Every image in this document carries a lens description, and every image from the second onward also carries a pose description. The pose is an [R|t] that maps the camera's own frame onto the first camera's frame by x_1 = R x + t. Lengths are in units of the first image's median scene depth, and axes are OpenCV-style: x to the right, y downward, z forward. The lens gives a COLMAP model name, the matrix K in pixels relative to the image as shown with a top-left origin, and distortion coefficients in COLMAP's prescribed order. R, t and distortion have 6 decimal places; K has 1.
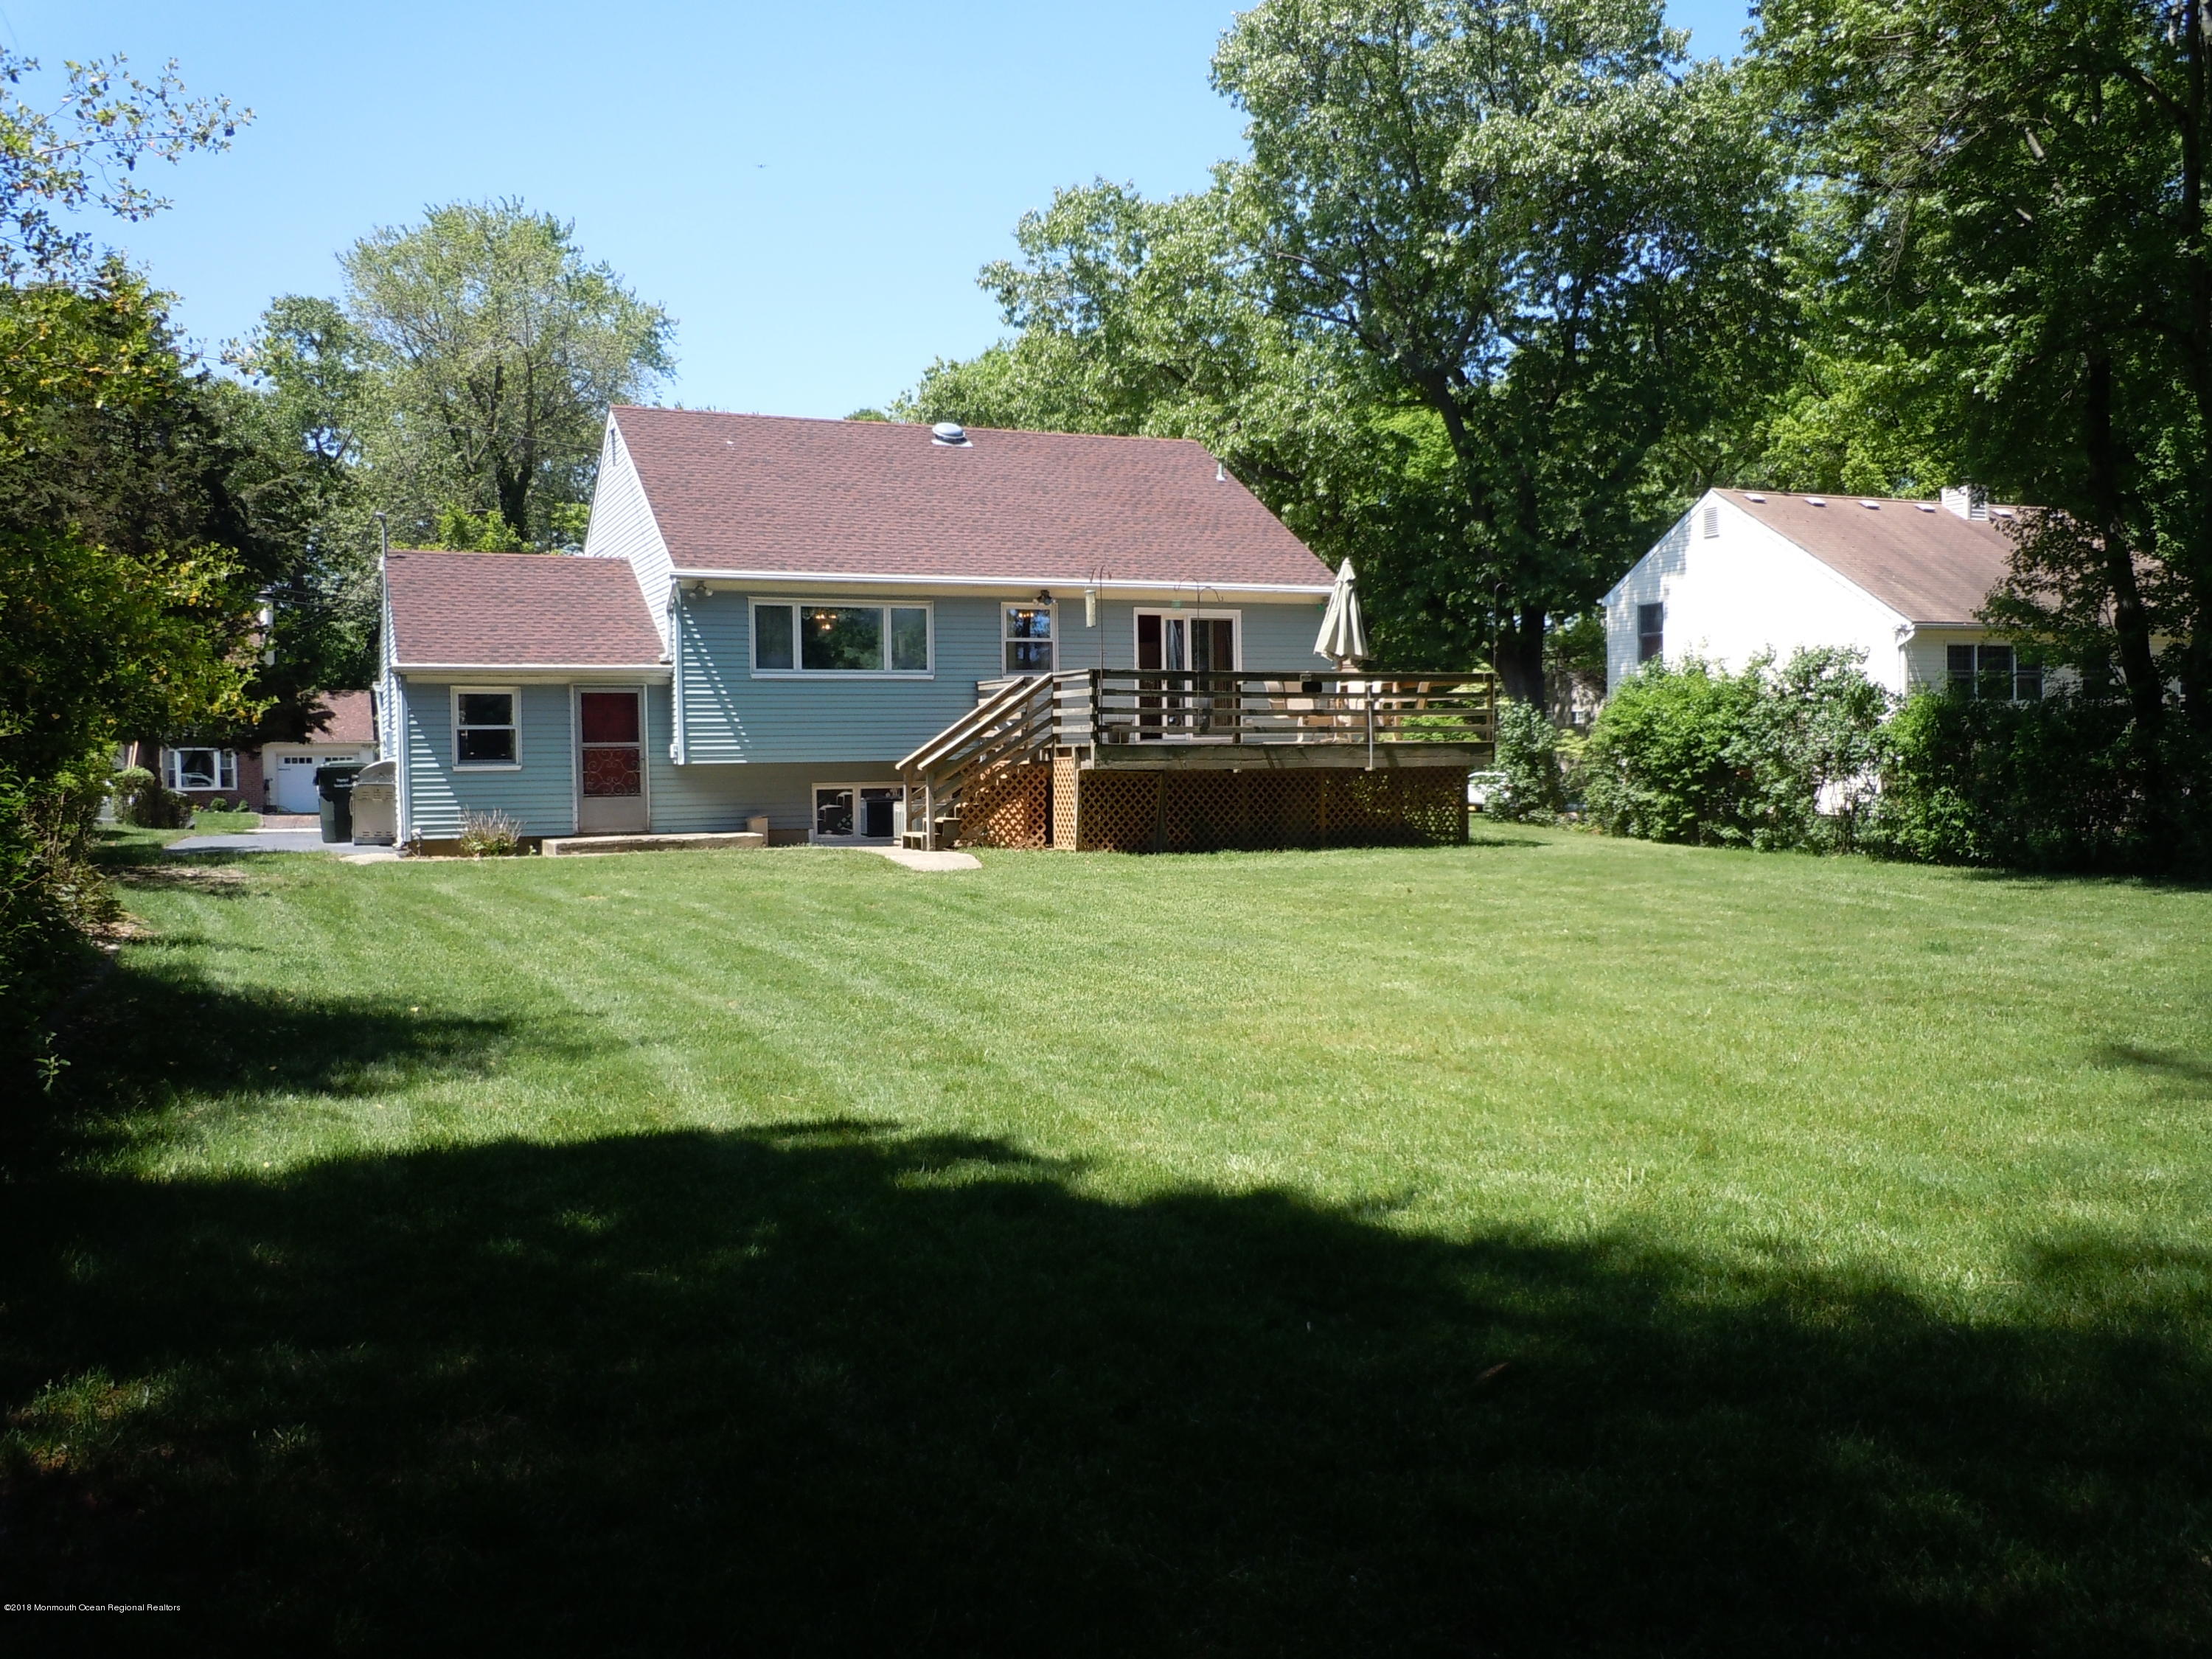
lens RADIAL K [[1843.5, 0, 1112.4], [0, 1843.5, 827.7], [0, 0, 1]] dist [0.019066, -0.066652]
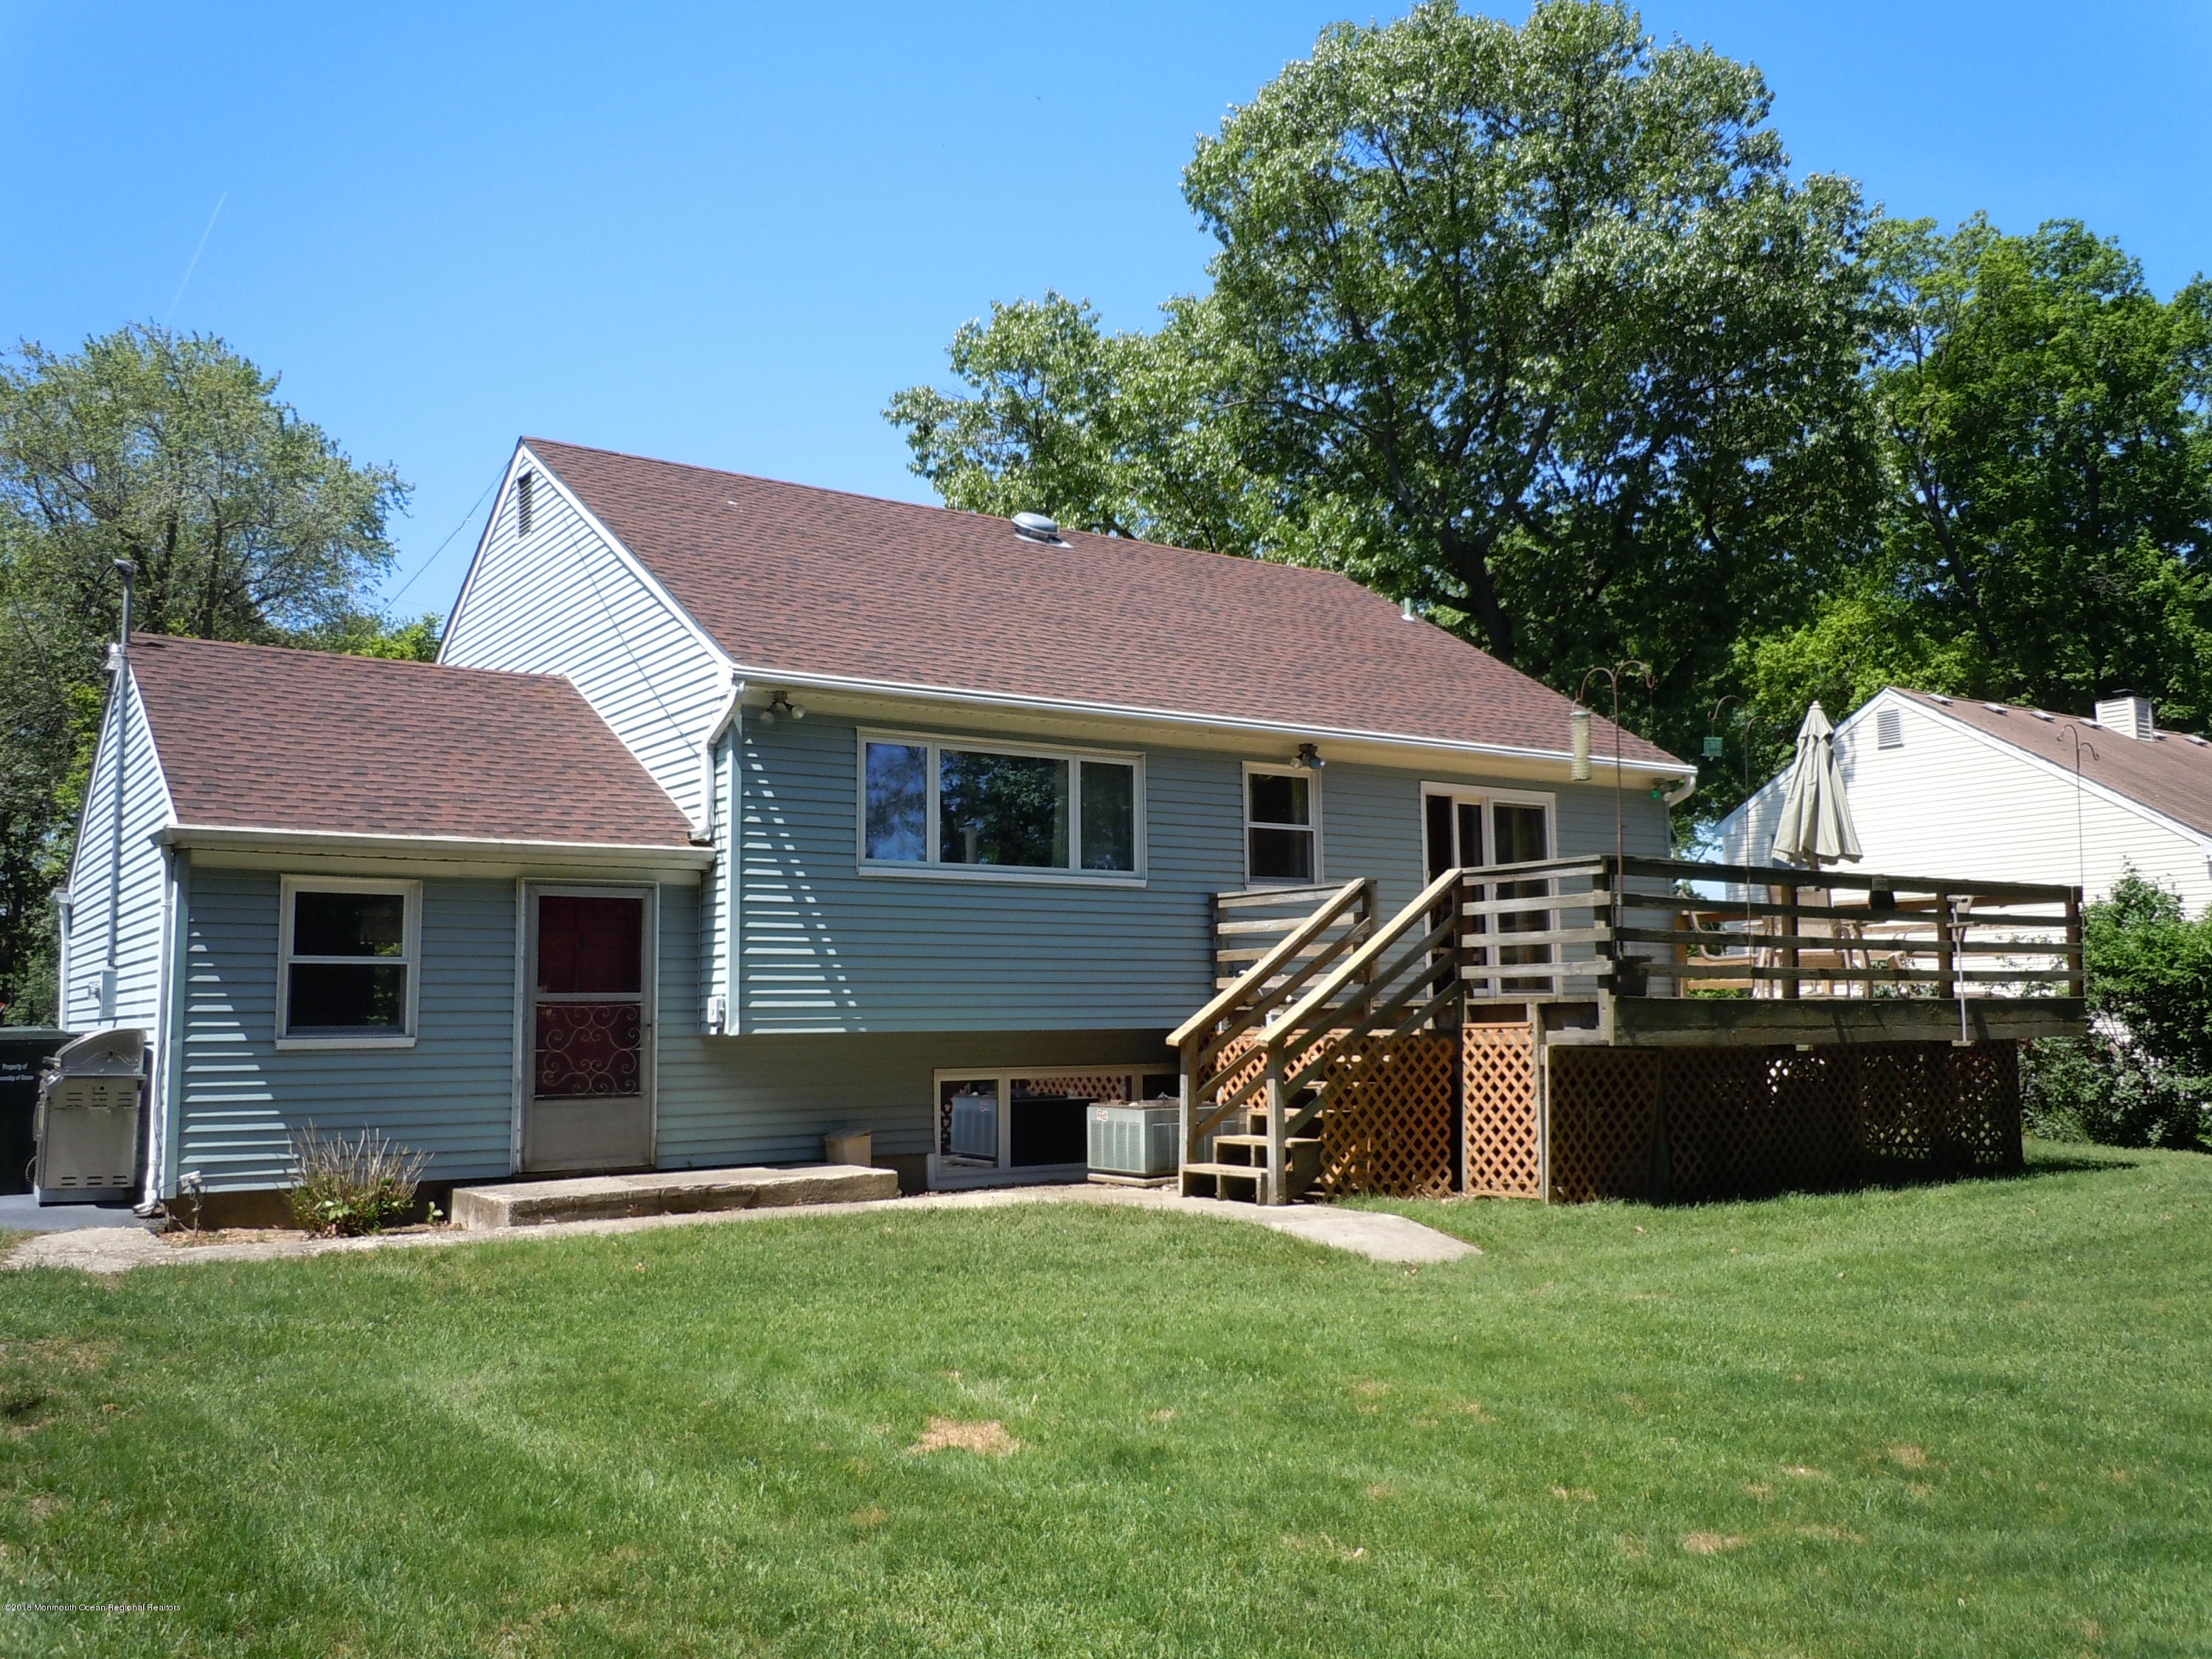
lens RADIAL K [[1843.5, 0, 1107.6], [0, 1843.5, 819.7], [0, 0, 1]] dist [0.019066, -0.066652]
pose [[0.981644, 0.023519, 0.189266, -0.228705], [0.005563, 0.988414, -0.151681, -0.014976], [-0.190641, 0.149950, 0.970140, 0.464043]]
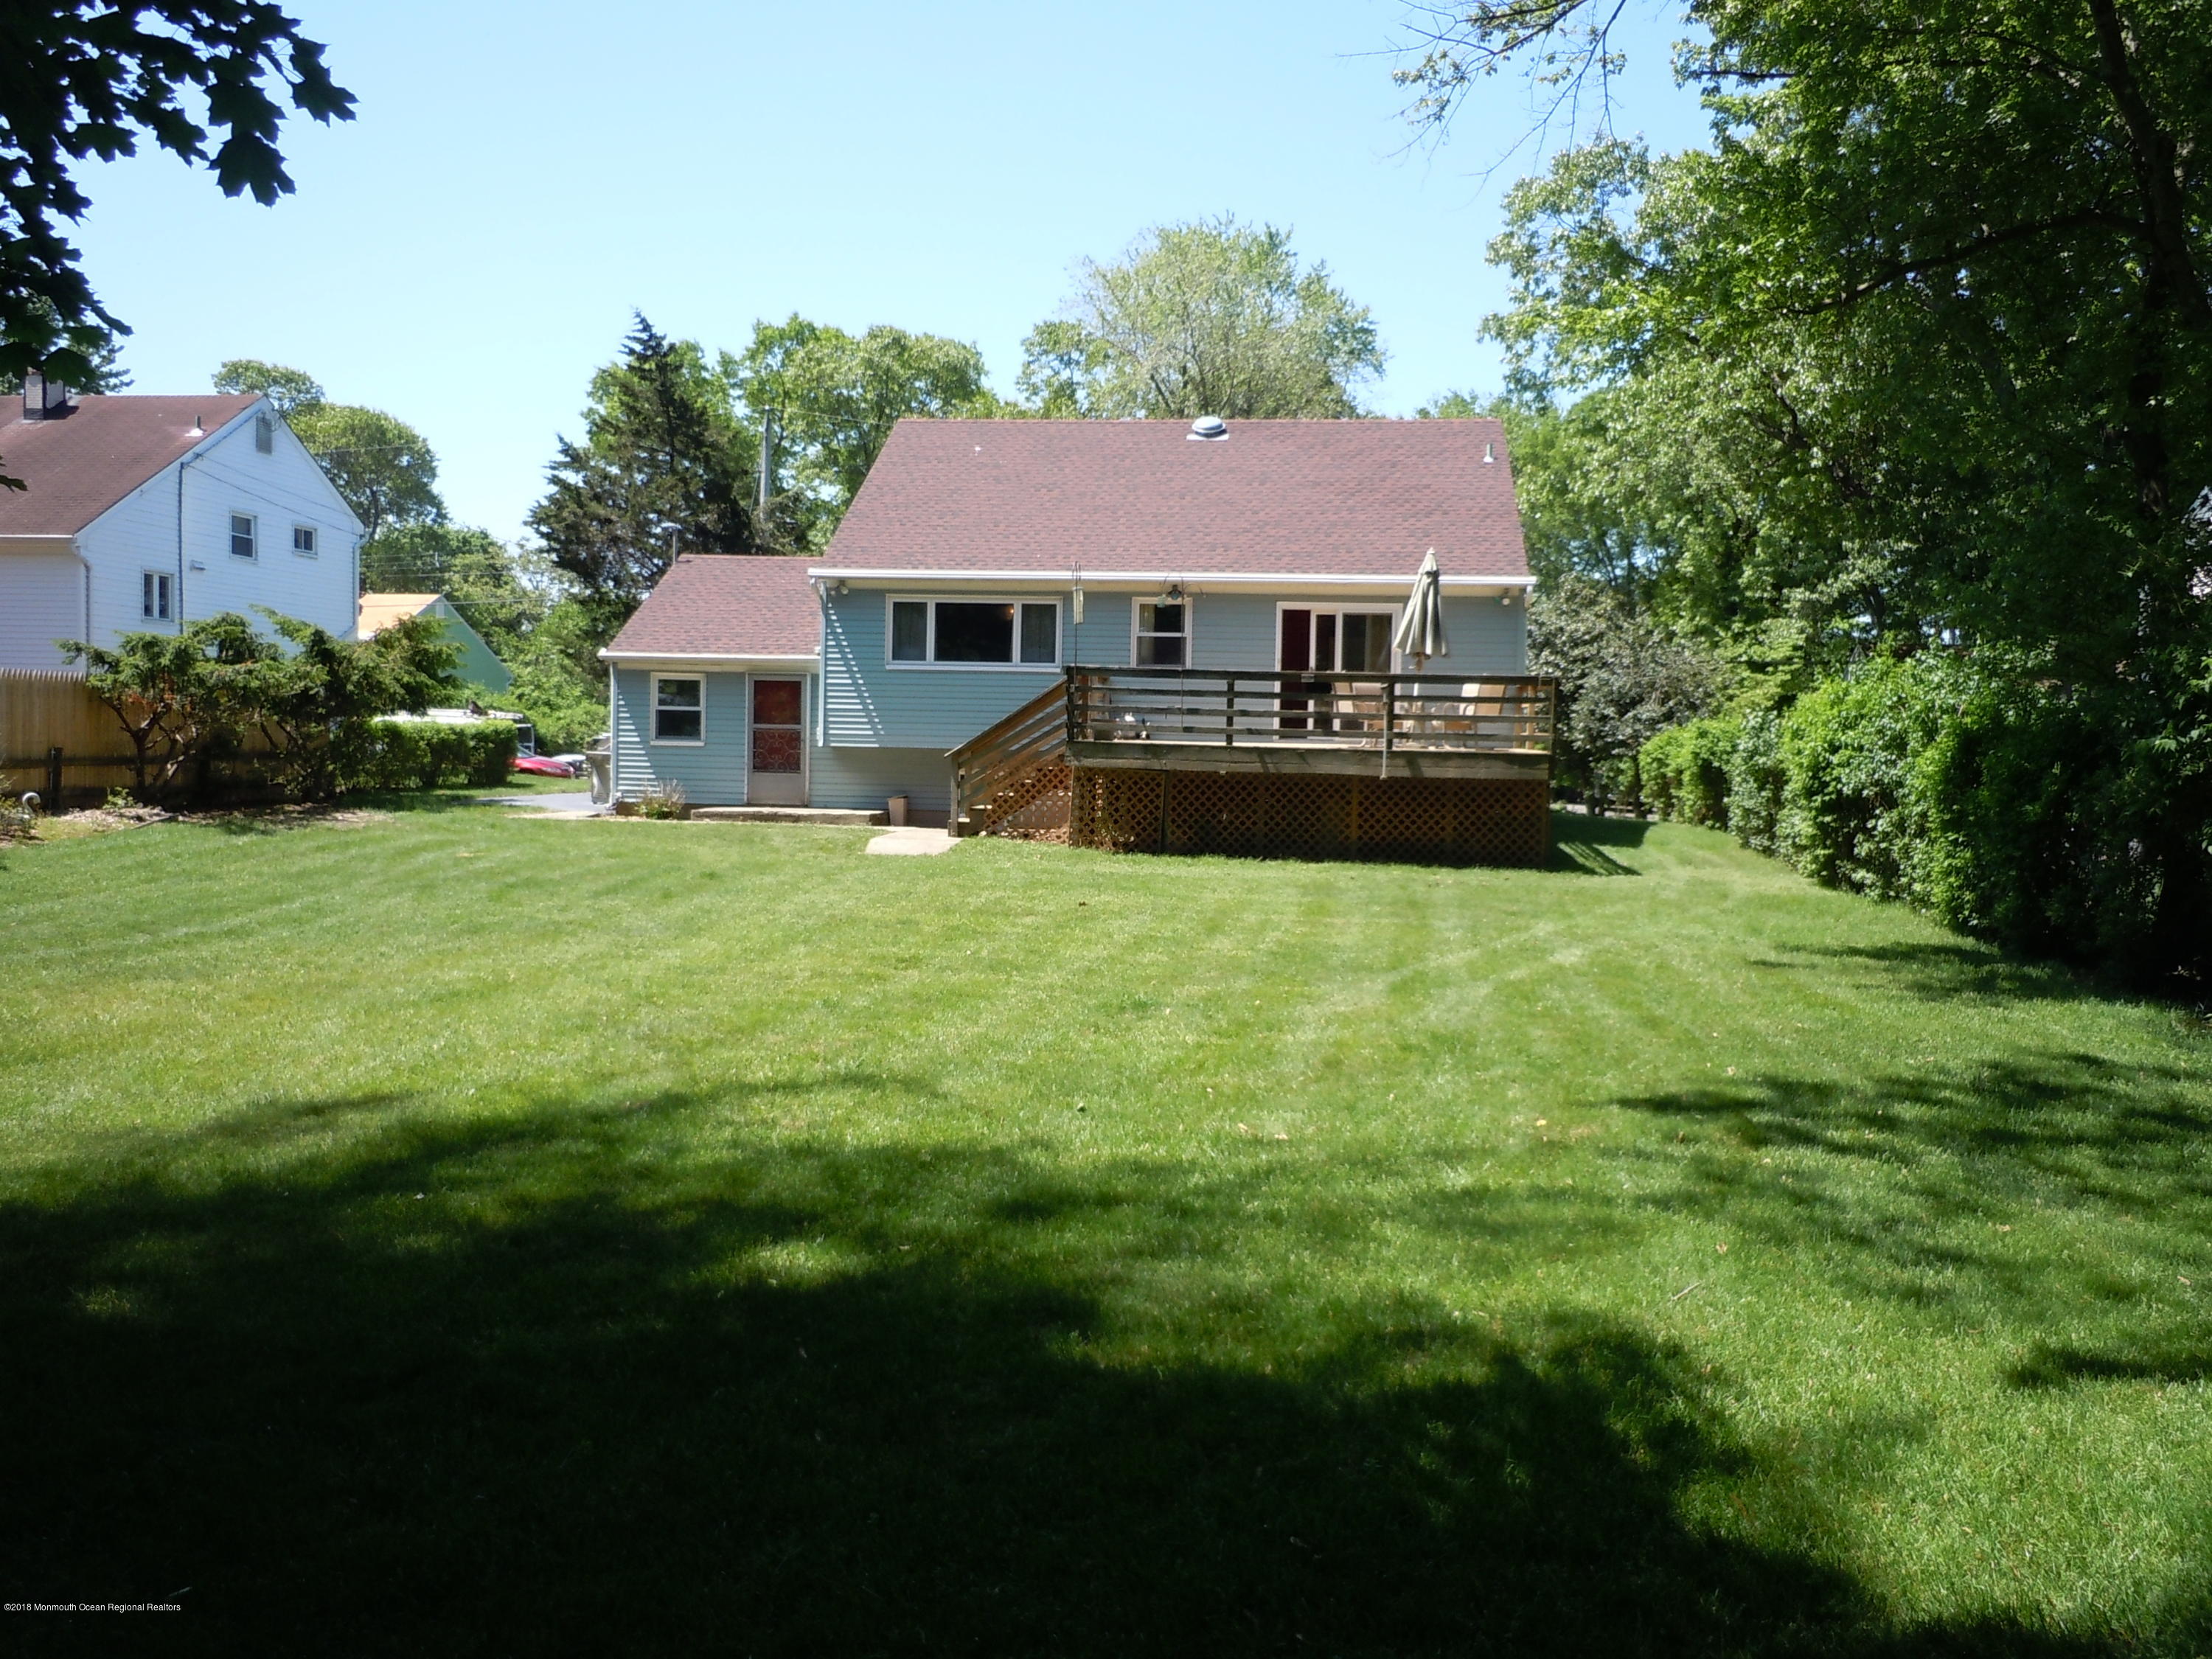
lens RADIAL K [[1843.5, 0, 1100.6], [0, 1843.5, 839.3], [0, 0, 1]] dist [0.019066, -0.066652]
pose [[0.860302, 0.061919, -0.506010, 0.471917], [-0.054932, 0.998076, 0.028737, -0.019431], [0.506816, 0.003074, 0.862049, 0.130218]]
